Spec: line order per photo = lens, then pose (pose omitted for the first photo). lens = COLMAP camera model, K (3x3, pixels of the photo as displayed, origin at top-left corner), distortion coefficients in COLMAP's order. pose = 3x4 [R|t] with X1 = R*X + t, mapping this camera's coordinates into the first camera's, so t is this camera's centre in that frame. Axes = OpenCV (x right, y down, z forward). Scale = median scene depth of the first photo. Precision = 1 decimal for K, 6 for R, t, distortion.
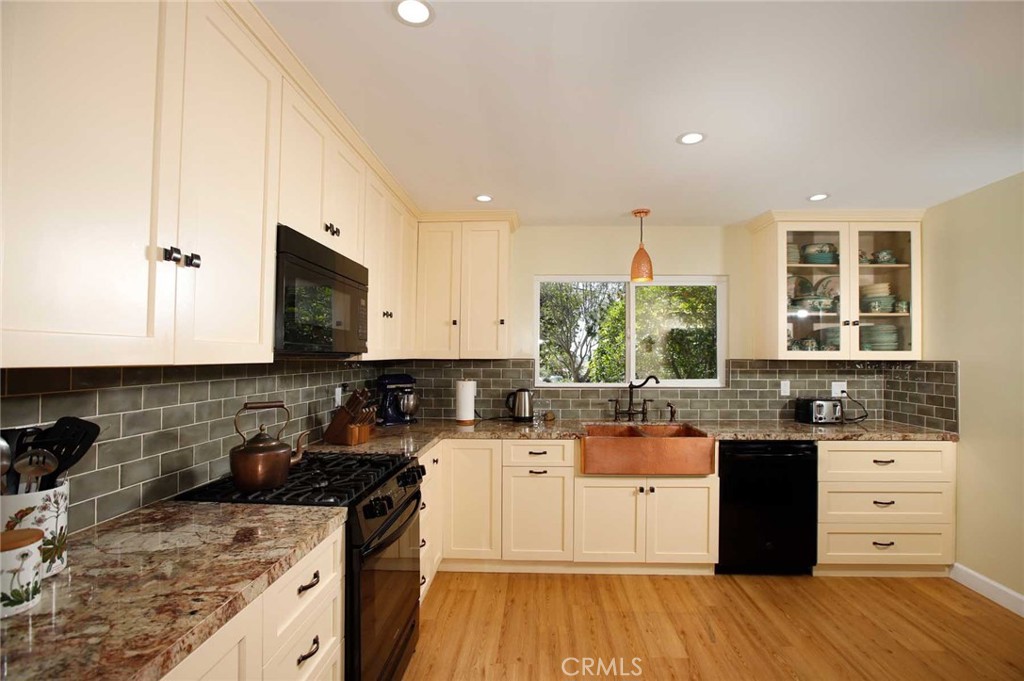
lens RADIAL K [[470.4, 0, 514.3], [0, 470.4, 344.5], [0, 0, 1]] dist [-0.046567, 0.017028]
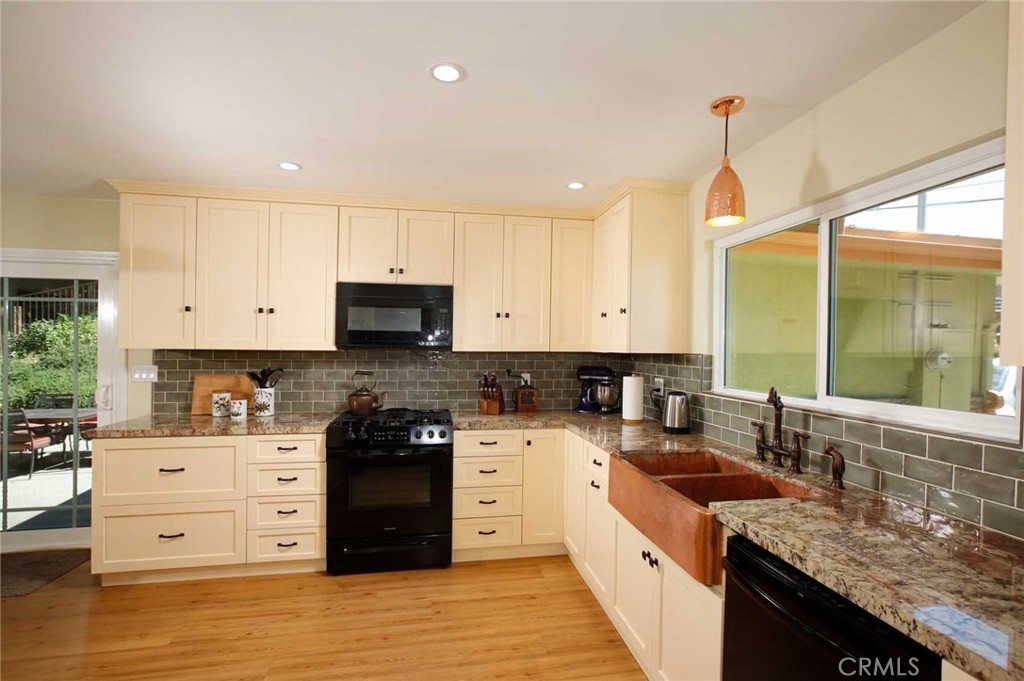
lens RADIAL K [[470.4, 0, 514.3], [0, 470.4, 344.5], [0, 0, 1]] dist [-0.046567, 0.017028]
pose [[0.225467, -0.004050, -0.974242, 0.869897], [0.016908, 0.999857, -0.000243, 0.013733], [0.974104, -0.016418, 0.225503, 0.685556]]
